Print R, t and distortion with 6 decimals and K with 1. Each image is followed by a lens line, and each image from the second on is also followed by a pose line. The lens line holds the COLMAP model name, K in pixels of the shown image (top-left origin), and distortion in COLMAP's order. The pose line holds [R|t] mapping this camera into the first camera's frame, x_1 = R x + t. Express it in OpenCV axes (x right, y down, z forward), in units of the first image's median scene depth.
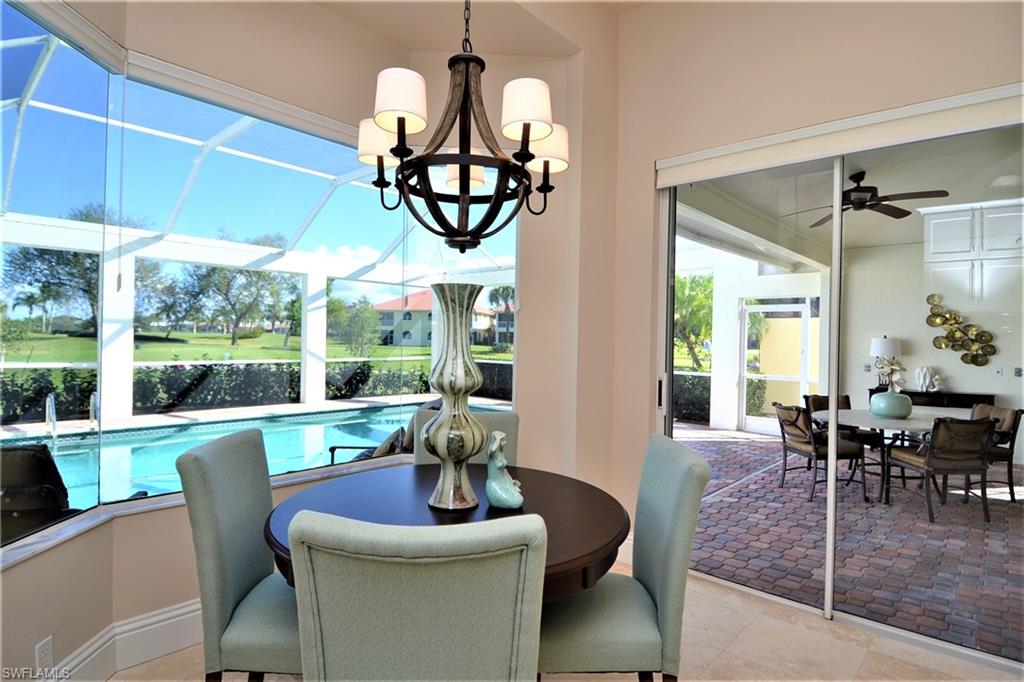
lens RADIAL K [[540.4, 0, 498.7], [0, 540.4, 338.8], [0, 0, 1]] dist [0.049540, -0.051193]
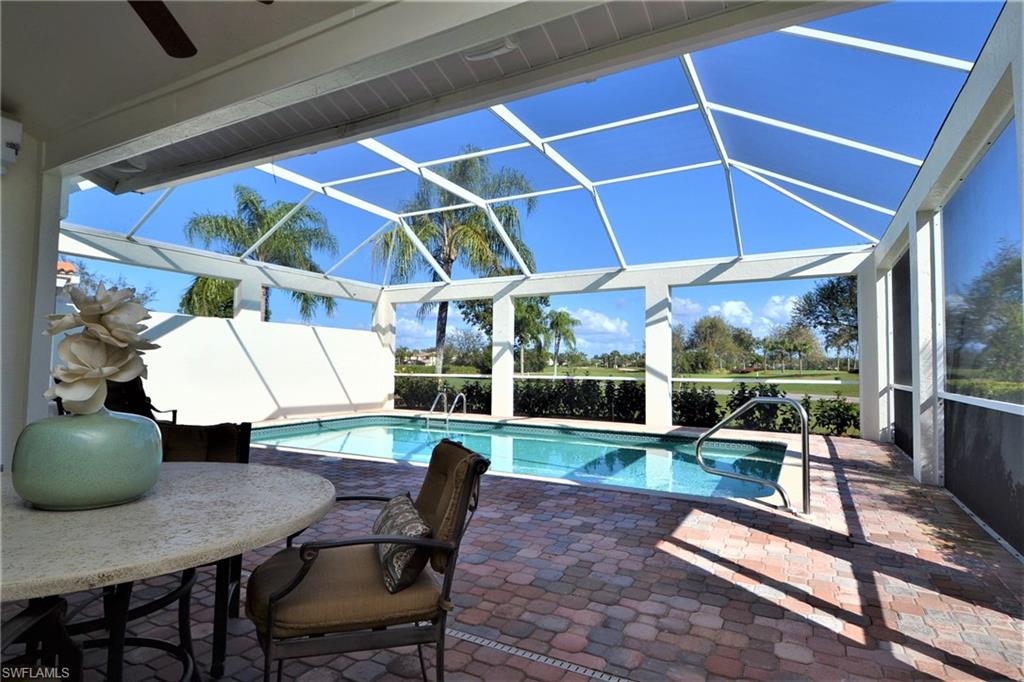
lens RADIAL K [[540.4, 0, 498.7], [0, 540.4, 338.8], [0, 0, 1]] dist [0.049540, -0.051193]
pose [[0.242860, -0.066687, -0.967766, 0.571284], [-0.002461, 0.997589, -0.069359, 0.042952], [0.970058, 0.019226, 0.242110, 0.617379]]
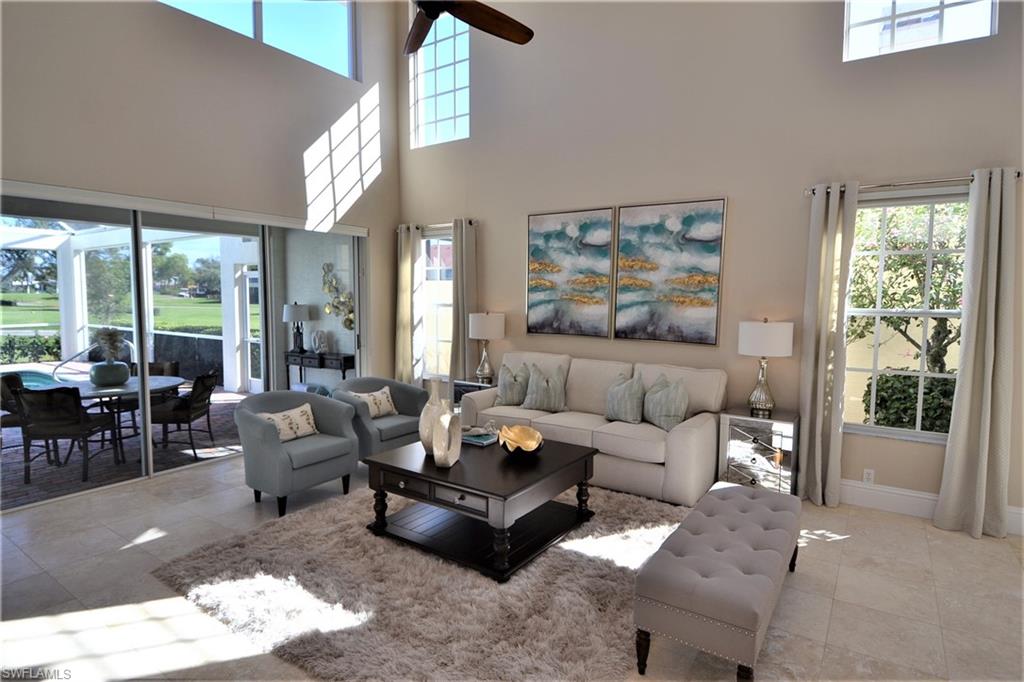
lens RADIAL K [[537.5, 0, 500.8], [0, 537.5, 342.7], [0, 0, 1]] dist [0.045641, -0.049515]
pose [[0.989366, -0.021876, 0.143796, 0.722398], [0.009176, 0.996043, 0.088398, -0.013257], [-0.145161, -0.086138, 0.985651, -0.080720]]
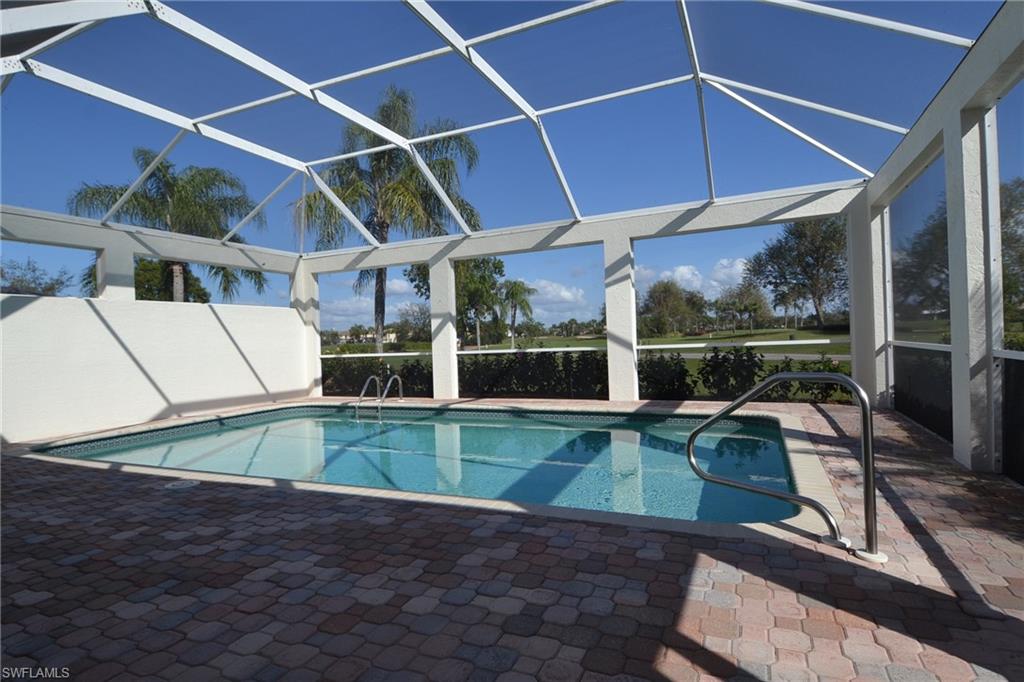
lens RADIAL K [[540.4, 0, 498.7], [0, 540.4, 338.8], [0, 0, 1]] dist [0.049540, -0.051193]
pose [[0.313499, -0.031035, -0.949081, 0.417970], [0.046244, 0.998779, -0.017385, 0.038612], [0.948462, -0.038439, 0.314552, 0.694367]]
